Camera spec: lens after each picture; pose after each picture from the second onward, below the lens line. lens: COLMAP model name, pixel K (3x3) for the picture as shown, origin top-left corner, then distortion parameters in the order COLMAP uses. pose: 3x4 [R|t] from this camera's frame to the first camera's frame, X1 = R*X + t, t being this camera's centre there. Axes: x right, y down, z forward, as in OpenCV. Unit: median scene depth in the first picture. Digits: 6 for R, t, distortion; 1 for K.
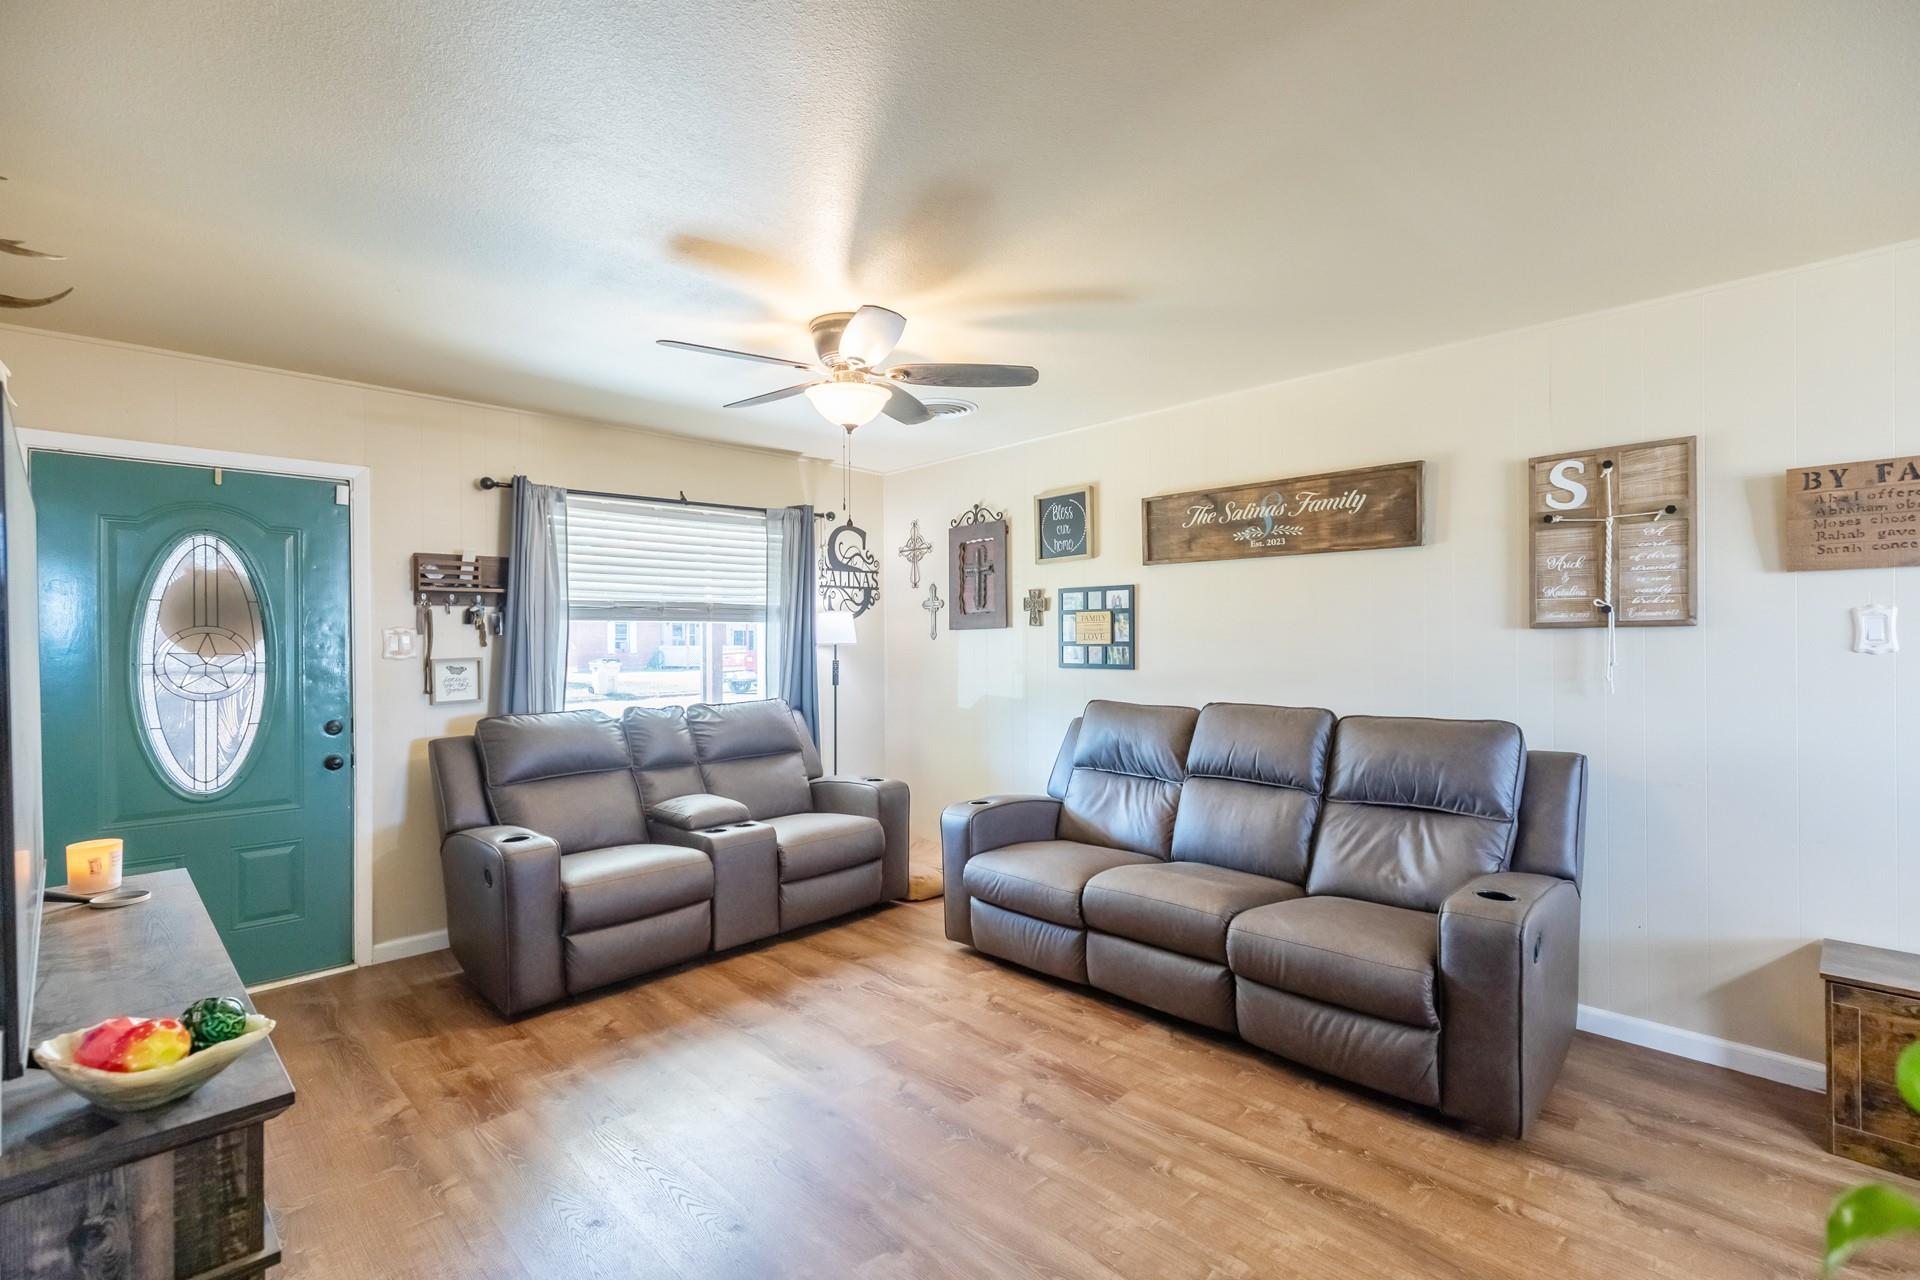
lens RADIAL K [[873.1, 0, 952.2], [0, 873.1, 642.4], [0, 0, 1]] dist [0.009243, -0.000590]
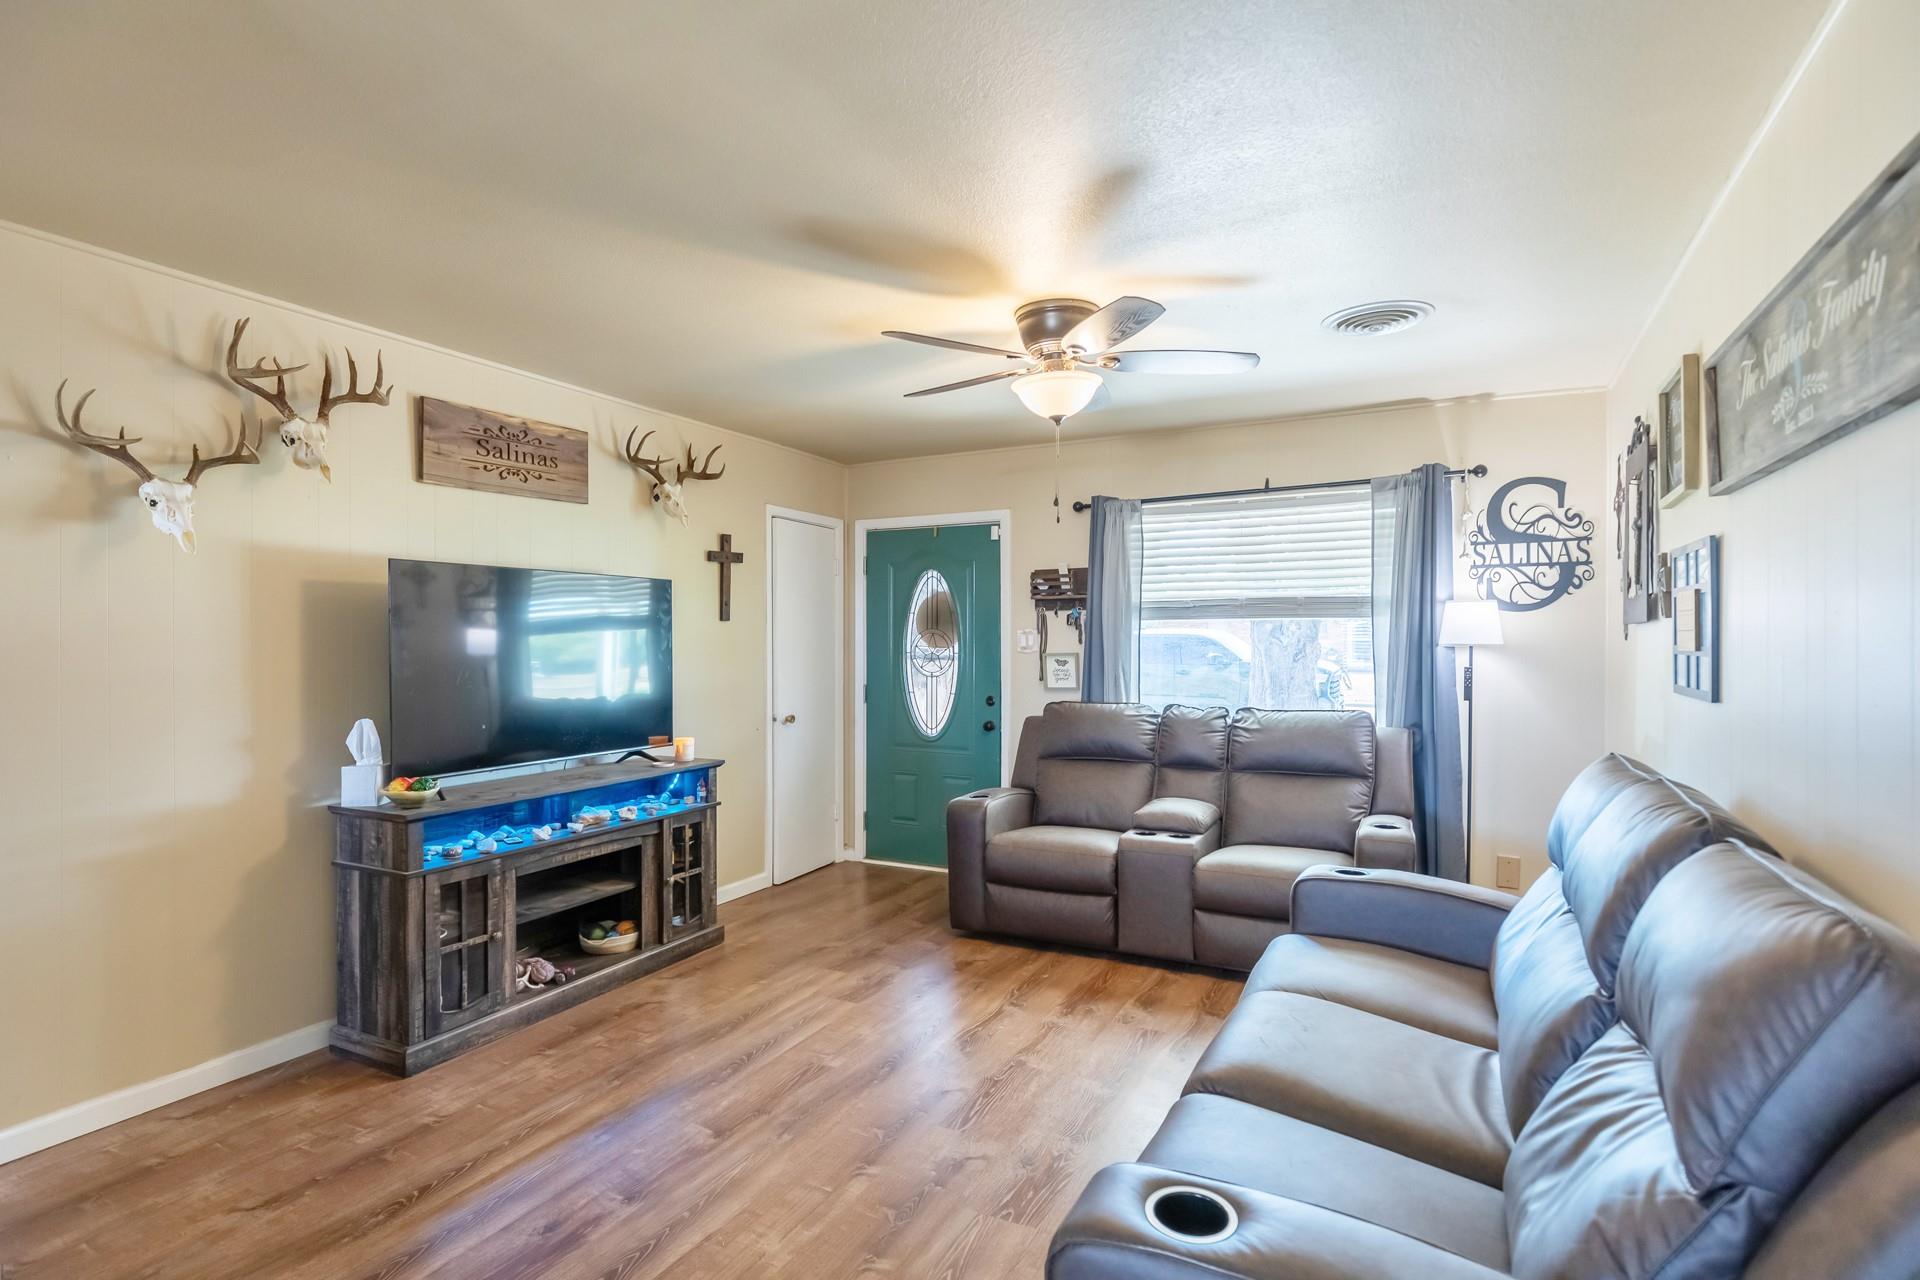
lens RADIAL K [[946.3, 0, 960.0], [0, 946.3, 640.0], [0, 0, 1]] dist [0.000393, -0.000005]
pose [[0.310633, 0.007058, -0.950504, 0.650134], [-0.002154, 0.999975, 0.006721, -0.008918], [0.950528, -0.000040, 0.310640, 0.451876]]
